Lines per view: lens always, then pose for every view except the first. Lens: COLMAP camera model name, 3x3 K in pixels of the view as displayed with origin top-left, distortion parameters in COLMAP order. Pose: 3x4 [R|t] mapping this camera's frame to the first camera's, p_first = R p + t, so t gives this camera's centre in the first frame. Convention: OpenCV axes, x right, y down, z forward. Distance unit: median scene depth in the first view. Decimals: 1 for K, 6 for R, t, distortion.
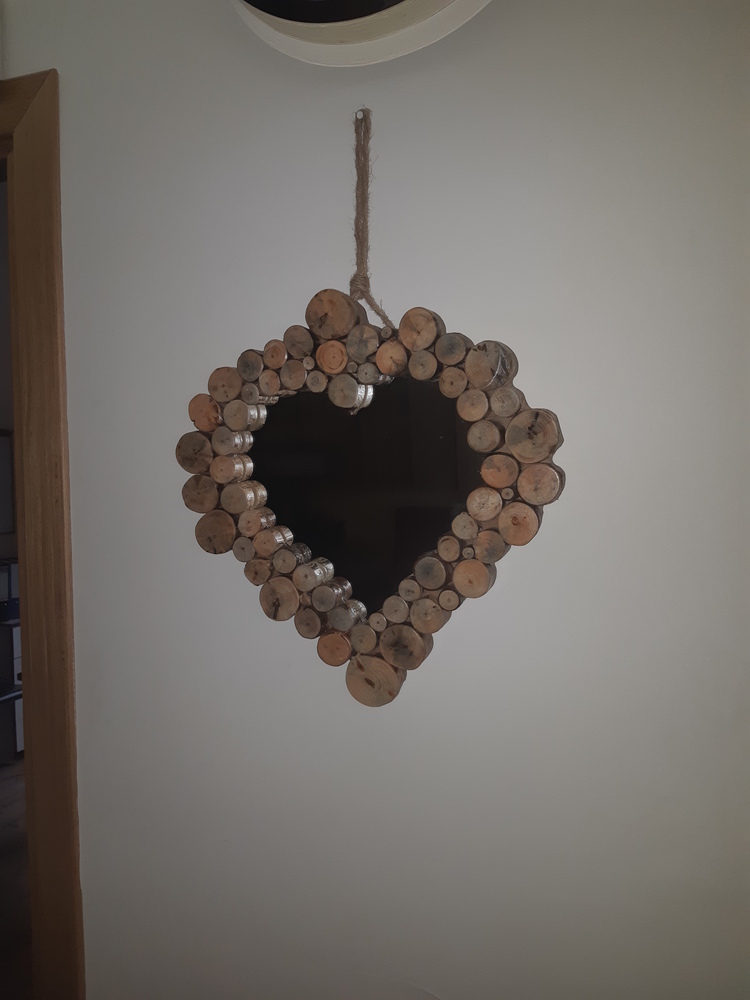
lens RADIAL K [[783.1, 0, 375.9], [0, 783.1, 508.1], [0, 0, 1]] dist [0.001158, -0.011197]
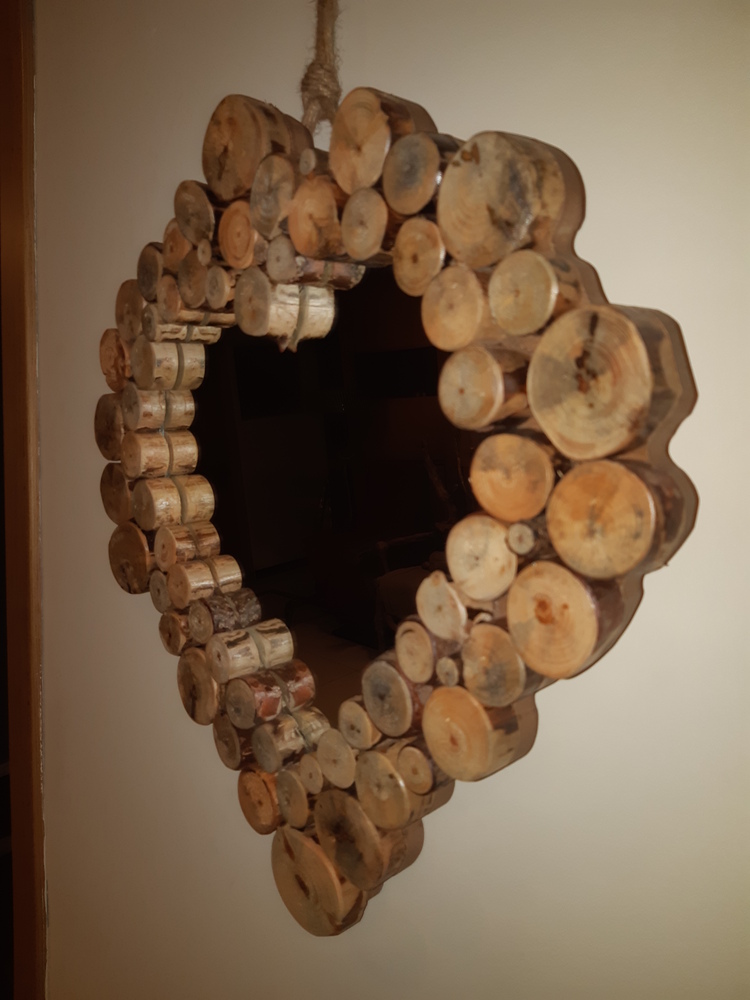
lens RADIAL K [[783.1, 0, 381.3], [0, 783.1, 504.0], [0, 0, 1]] dist [0.001158, -0.011197]
pose [[0.899020, 0.054650, -0.434484, 0.261012], [-0.050146, 0.998503, 0.021833, -0.038495], [0.435027, 0.002159, 0.900415, 0.610525]]
